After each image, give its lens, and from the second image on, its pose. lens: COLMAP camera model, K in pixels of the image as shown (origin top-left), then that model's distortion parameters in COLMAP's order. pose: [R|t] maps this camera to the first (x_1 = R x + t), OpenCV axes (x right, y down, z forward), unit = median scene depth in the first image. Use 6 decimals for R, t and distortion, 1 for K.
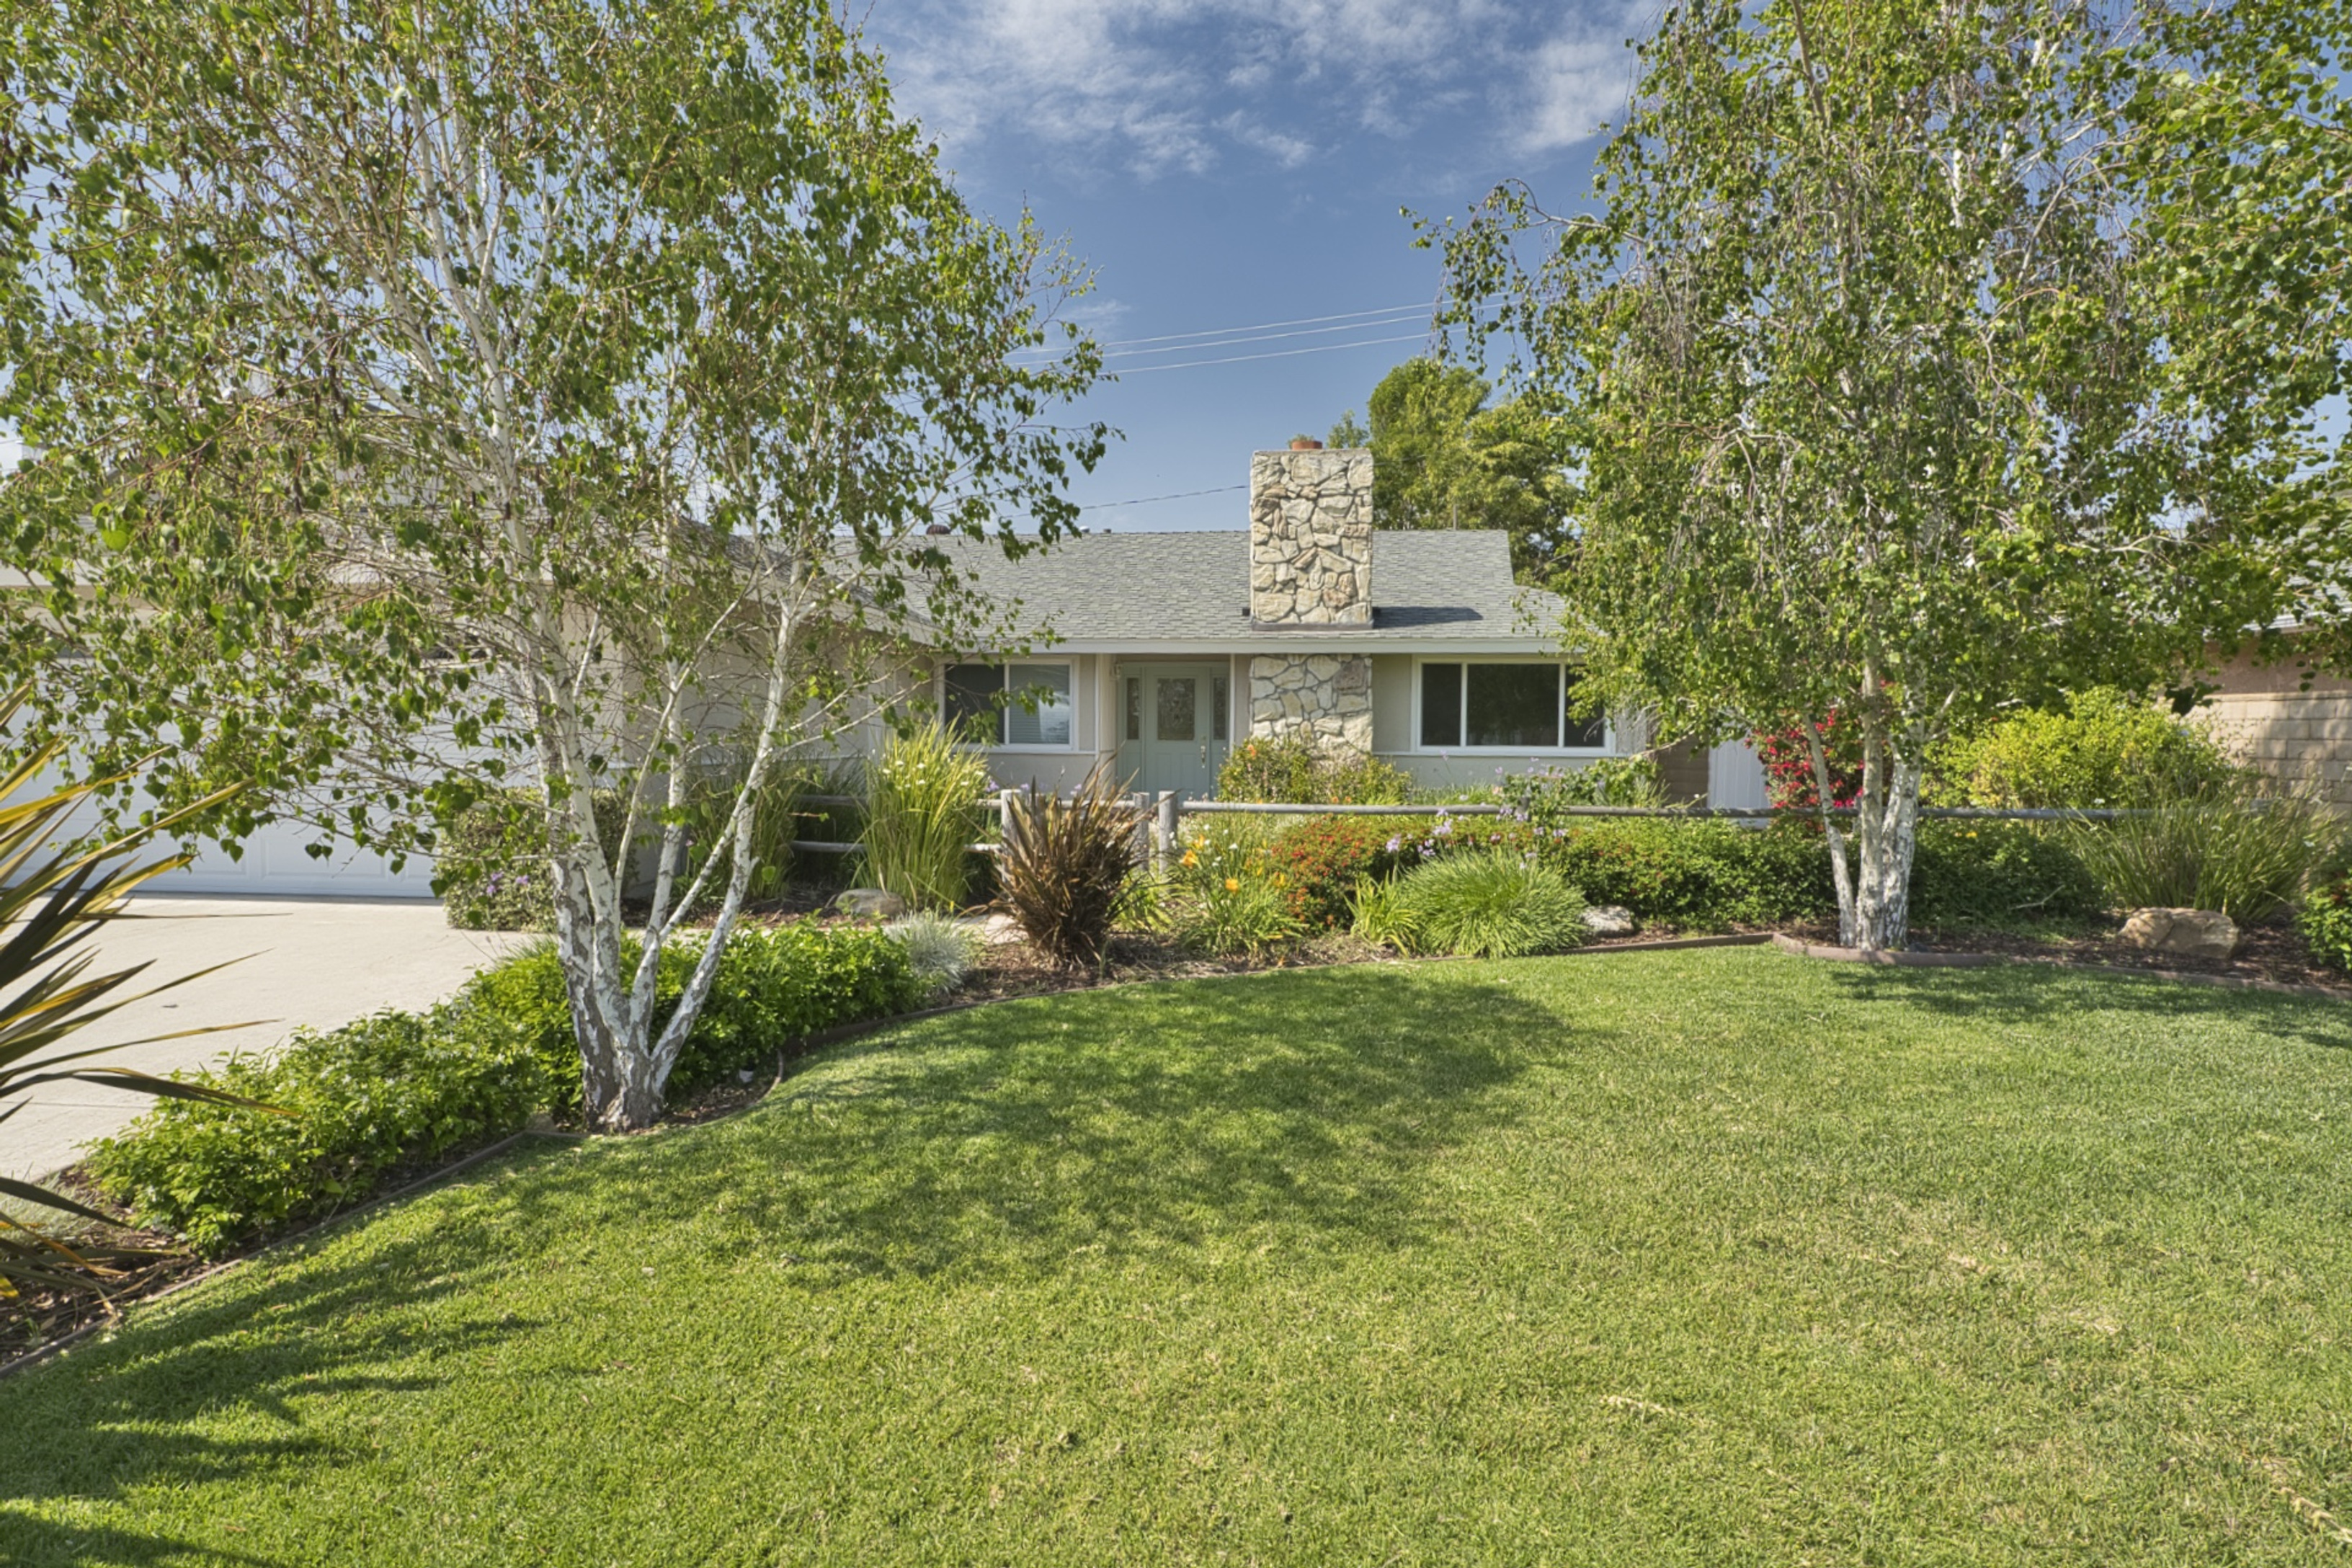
lens RADIAL K [[1187.8, 0, 1194.4], [0, 1187.8, 773.0], [0, 0, 1]] dist [0.000639, -0.000176]
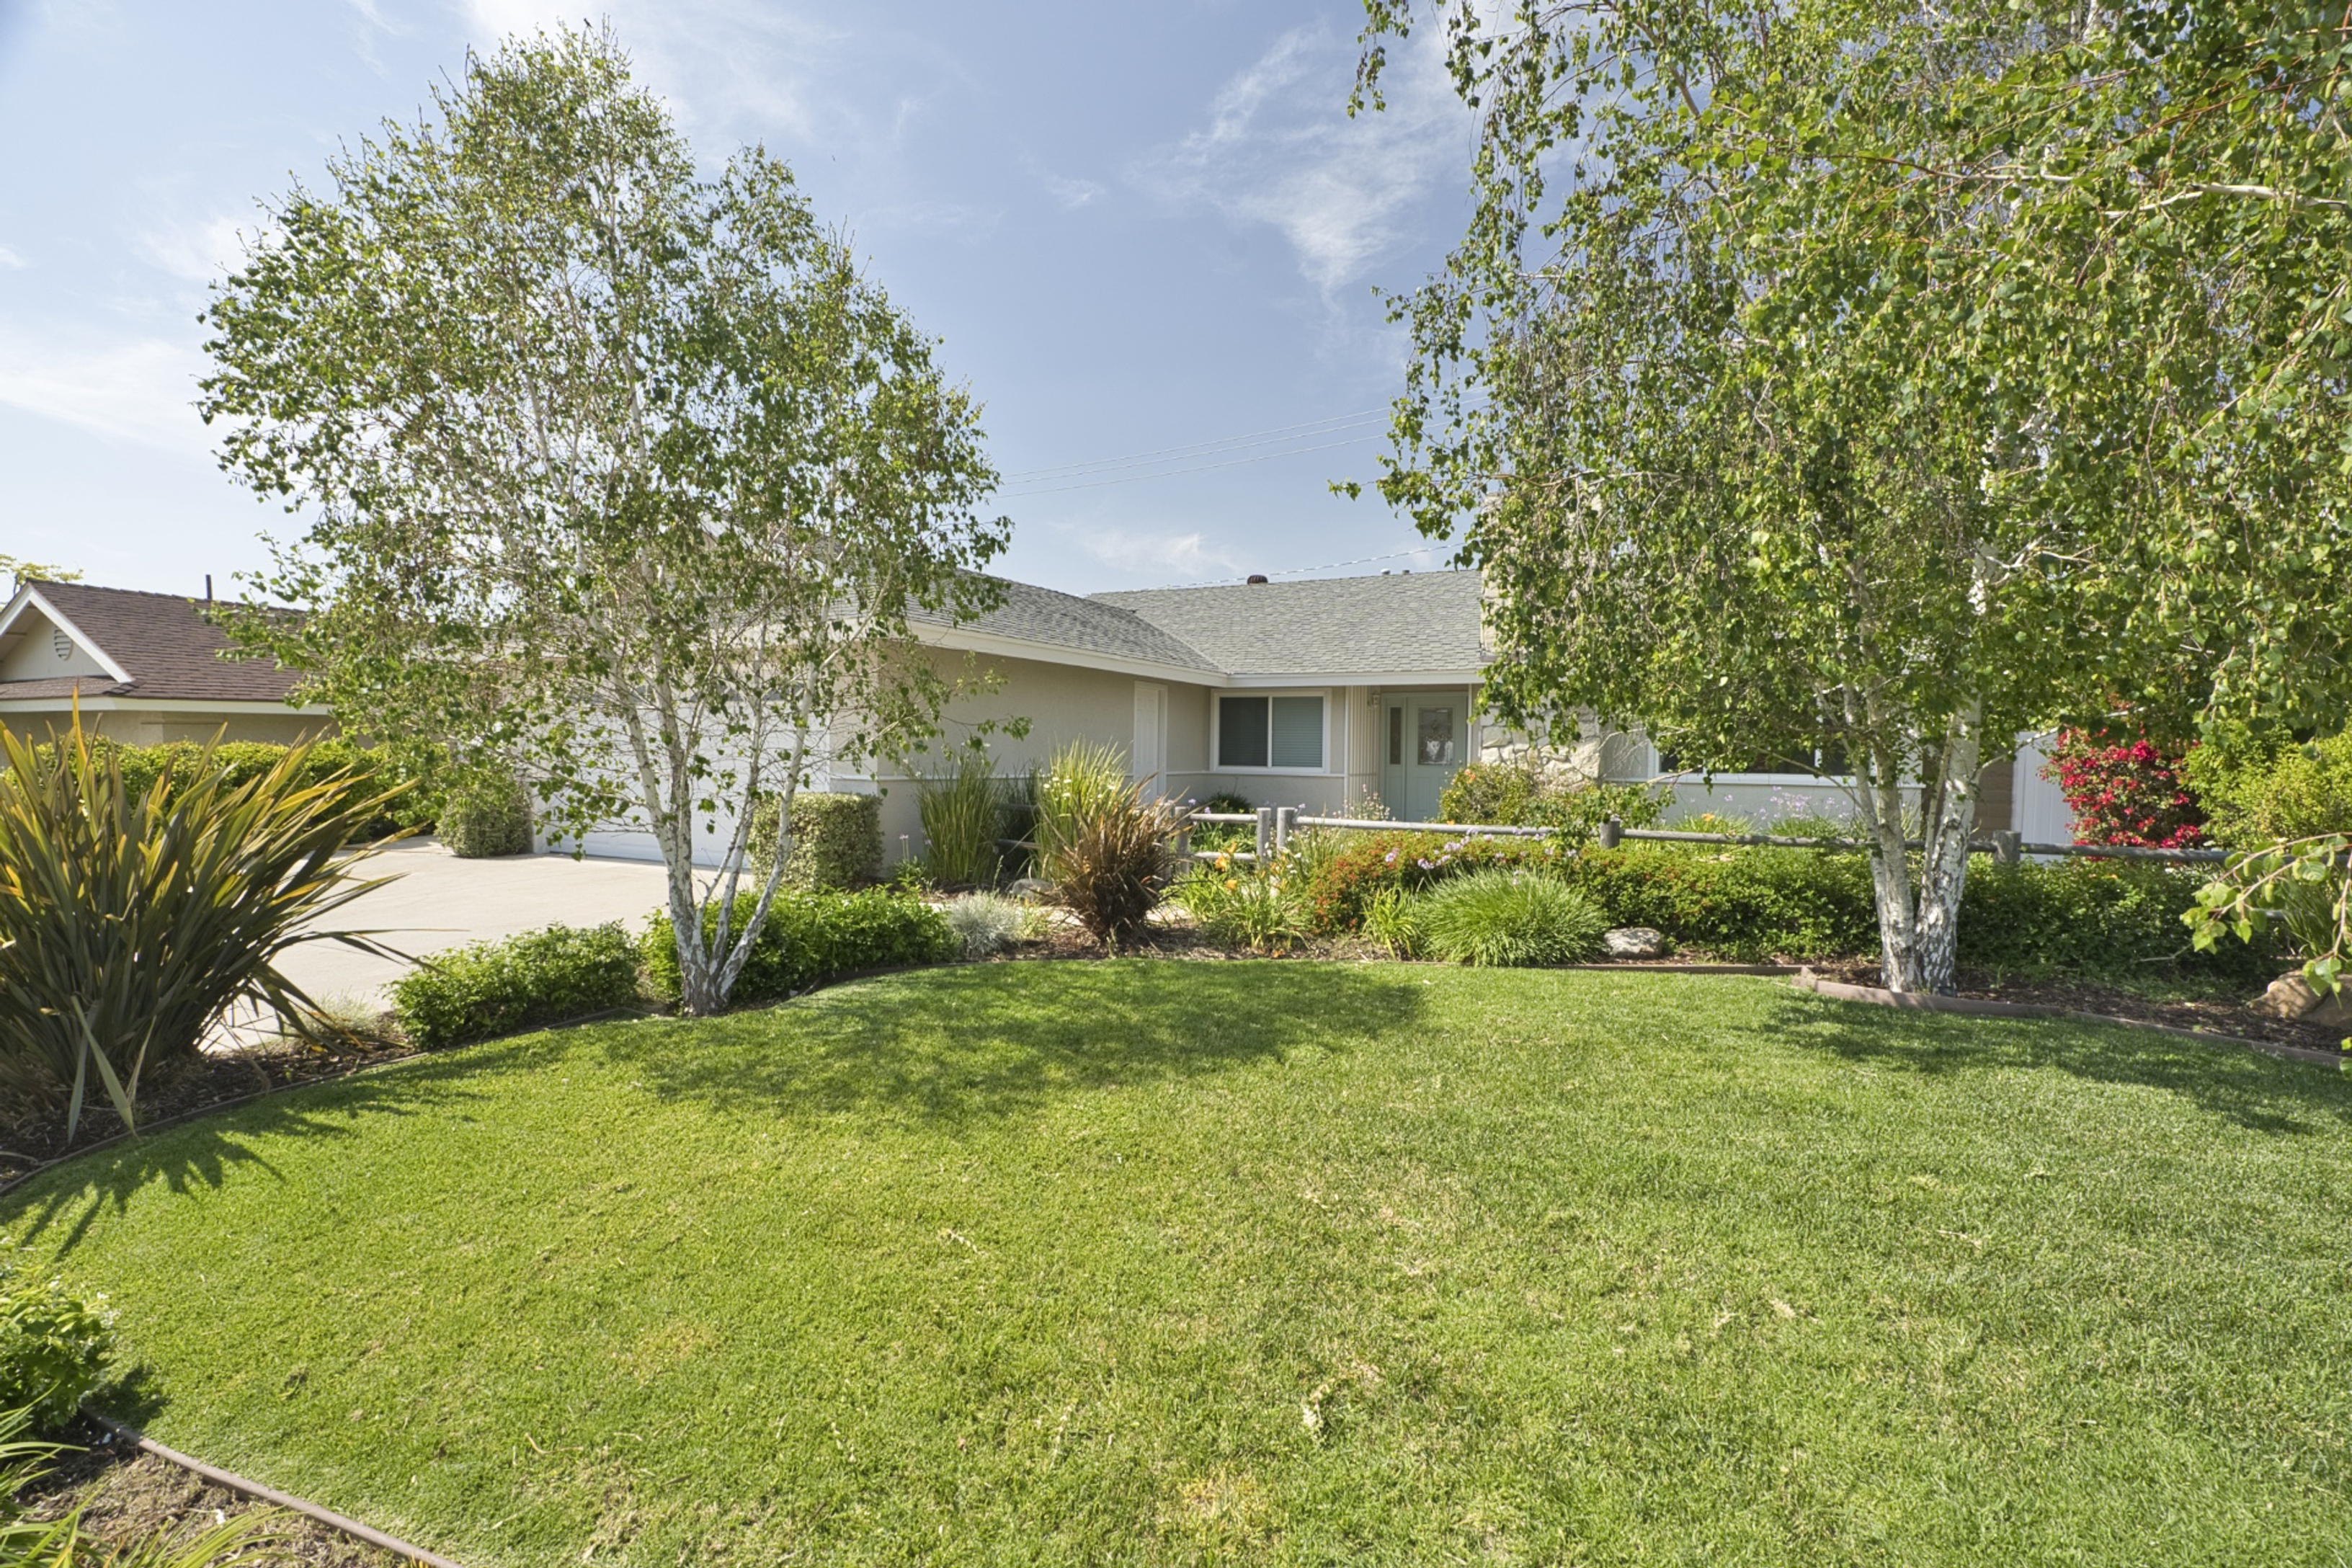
lens RADIAL K [[1109.7, 0, 1180.2], [0, 1109.7, 801.9], [0, 0, 1]] dist [-0.004371, -0.000298]
pose [[0.920949, 0.021049, -0.389115, 0.190330], [-0.019248, 0.999778, 0.008526, 0.001648], [0.389208, -0.000362, 0.921150, -0.014685]]
